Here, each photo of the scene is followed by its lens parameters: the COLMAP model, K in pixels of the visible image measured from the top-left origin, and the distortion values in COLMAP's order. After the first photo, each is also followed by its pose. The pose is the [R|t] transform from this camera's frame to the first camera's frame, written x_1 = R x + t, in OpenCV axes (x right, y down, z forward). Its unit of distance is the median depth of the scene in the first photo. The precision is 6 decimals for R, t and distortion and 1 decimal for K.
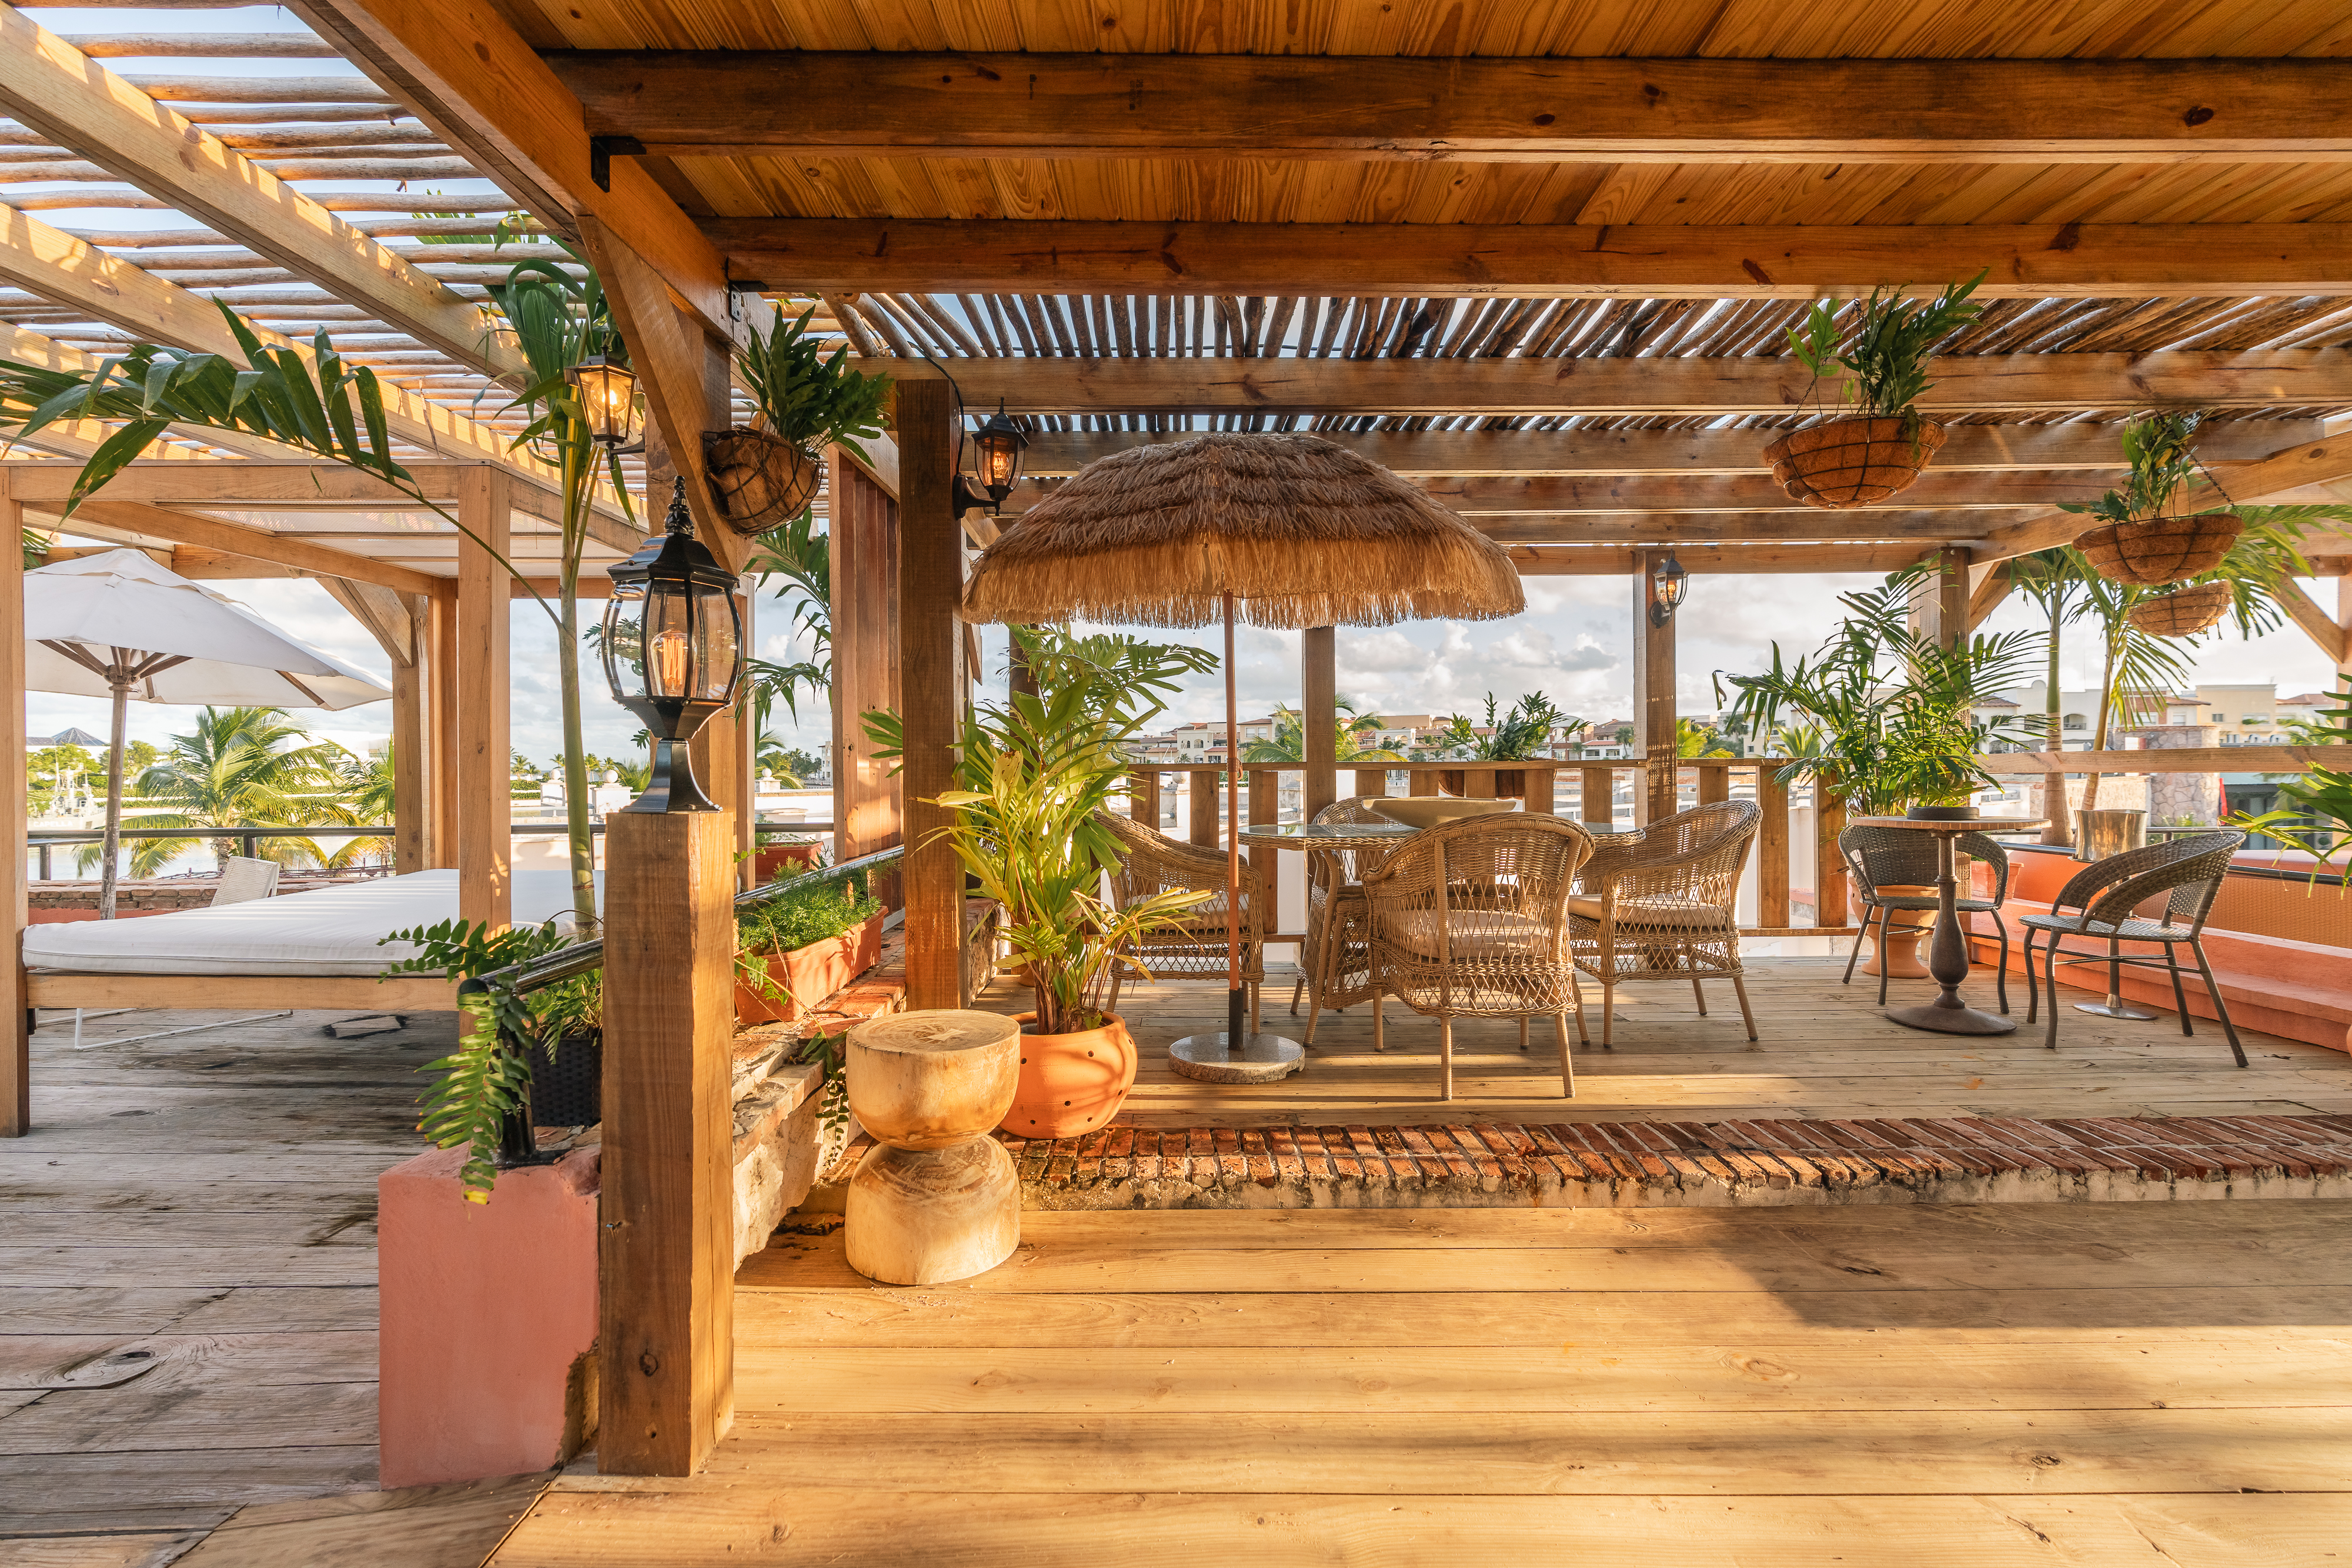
lens RADIAL K [[1041.4, 0, 1179.3], [0, 1041.4, 778.0], [0, 0, 1]] dist [-0.004468, 0.001575]
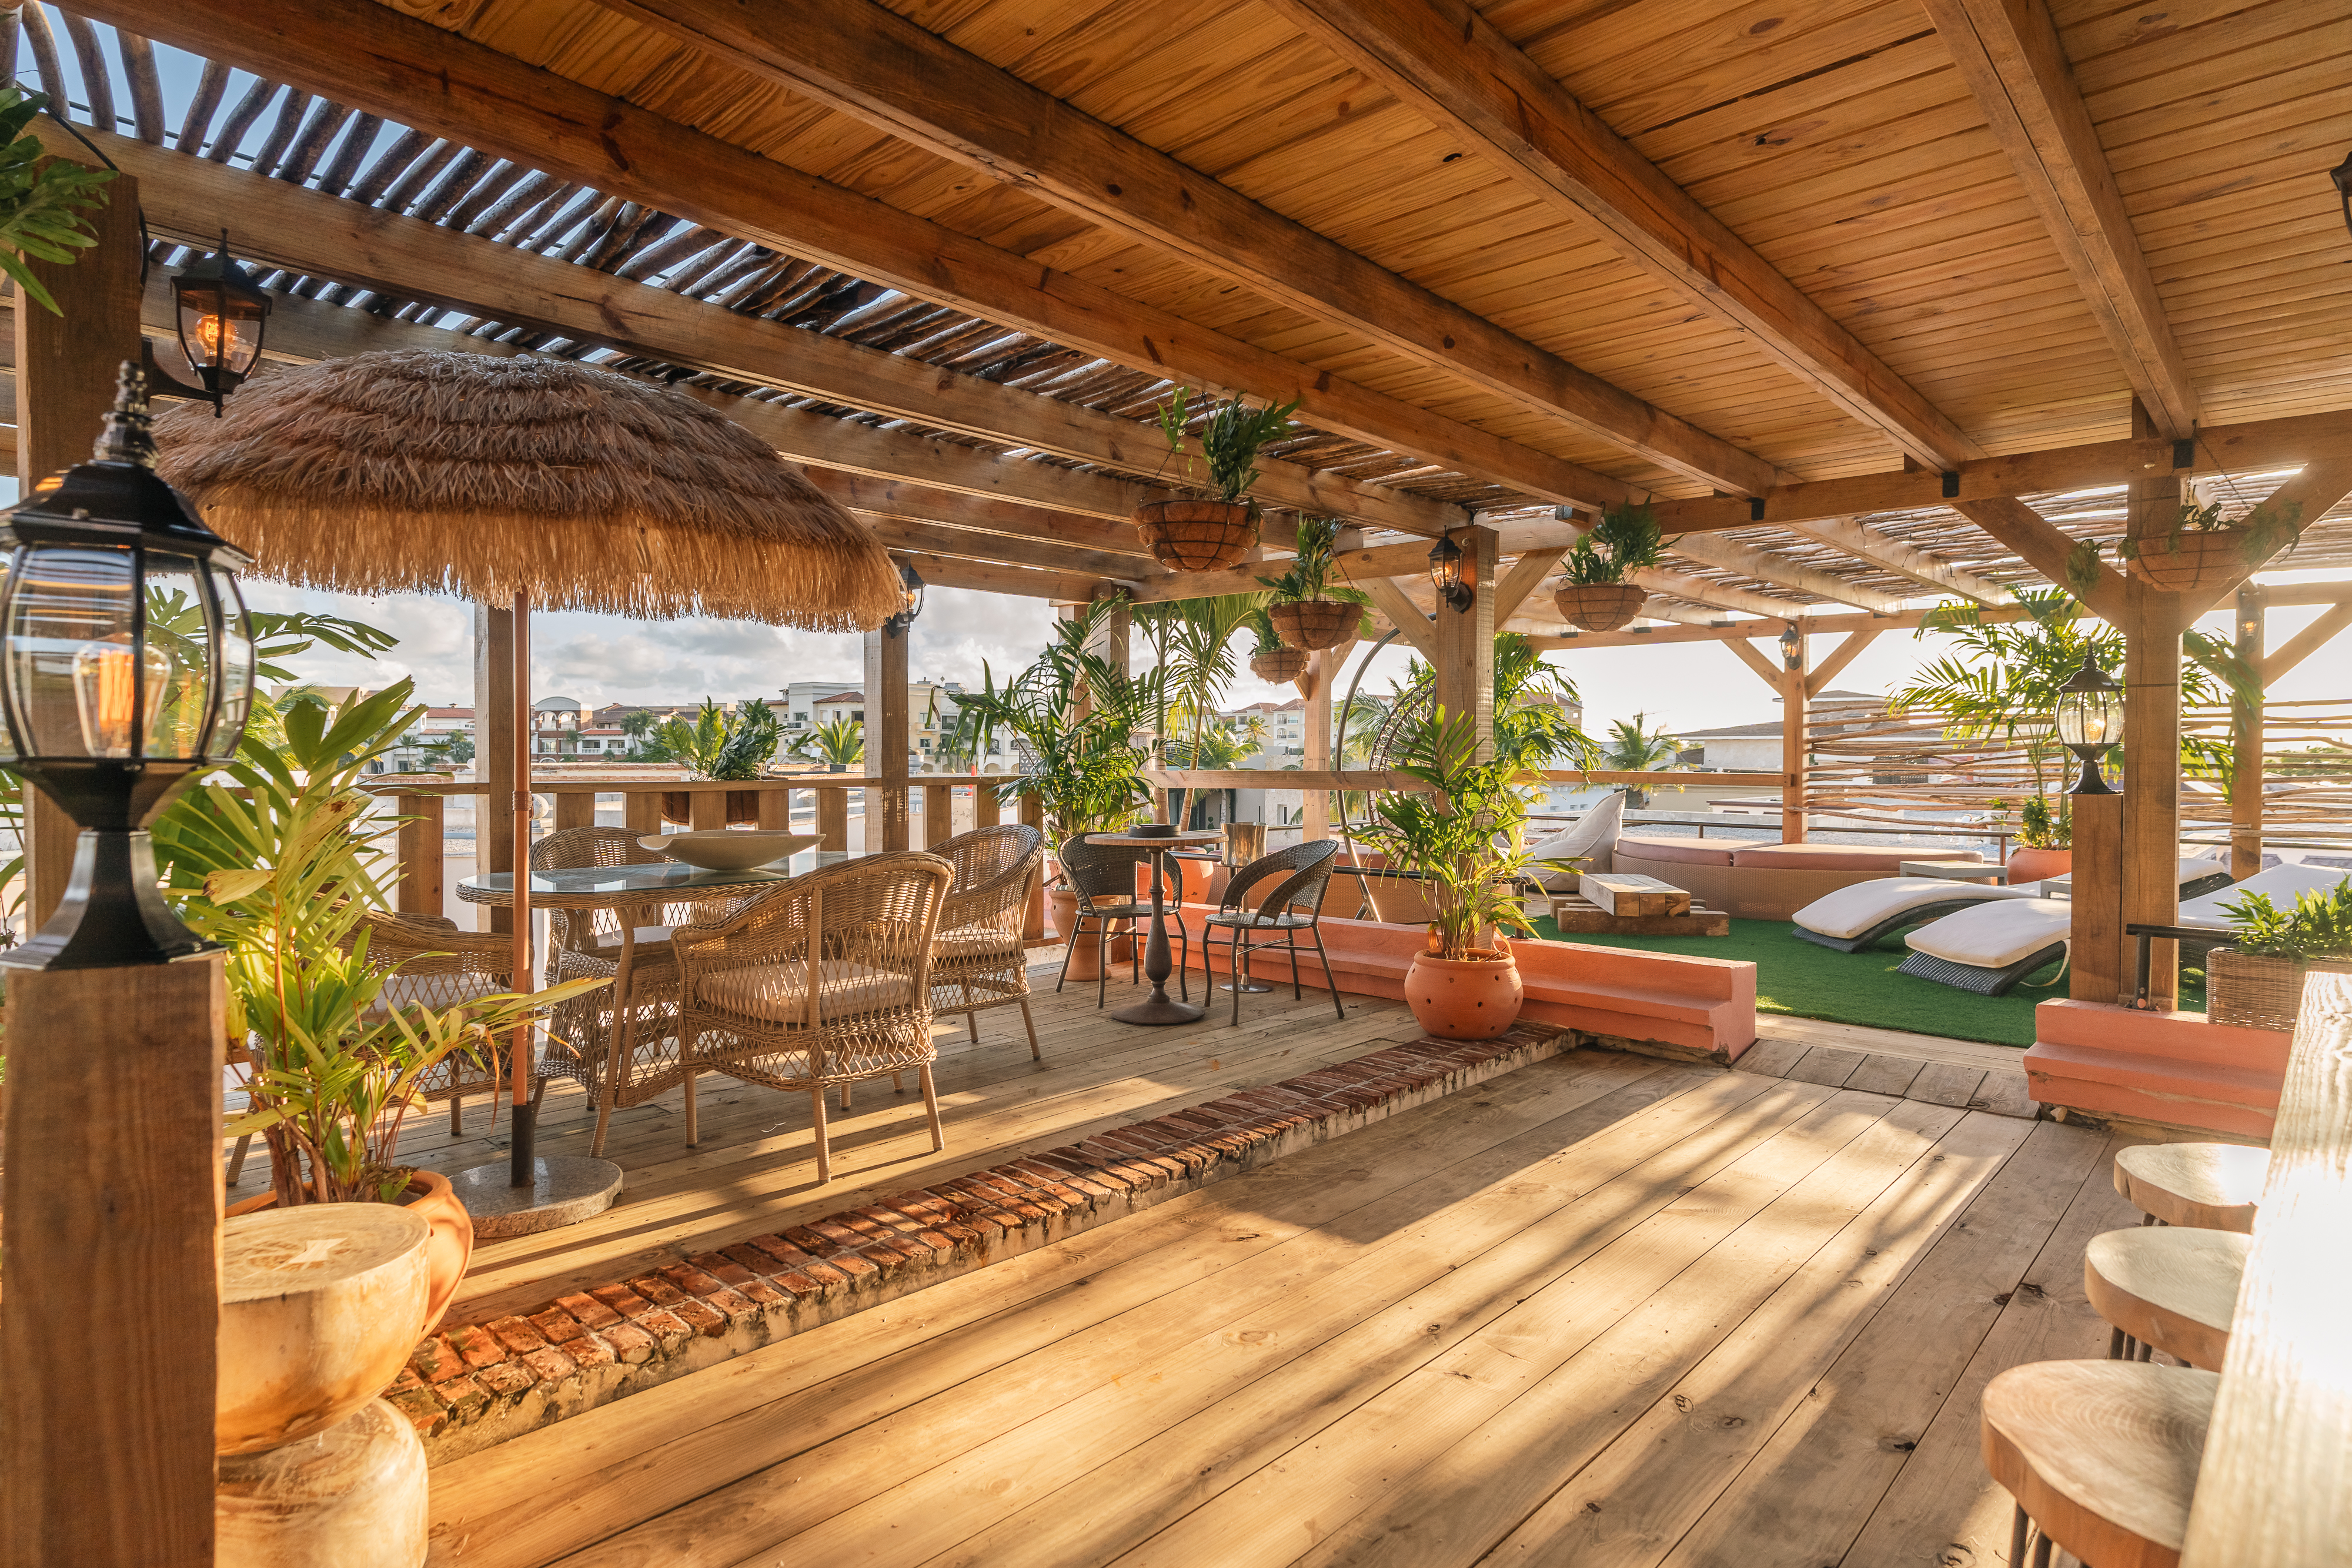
lens RADIAL K [[1247.6, 0, 1172.7], [0, 1247.6, 778.8], [0, 0, 1]] dist [-0.015669, 0.003987]
pose [[0.691881, -0.002451, 0.722008, -0.332705], [0.001757, 0.999997, 0.001710, -0.036015], [-0.722010, 0.000085, 0.691883, 0.073687]]
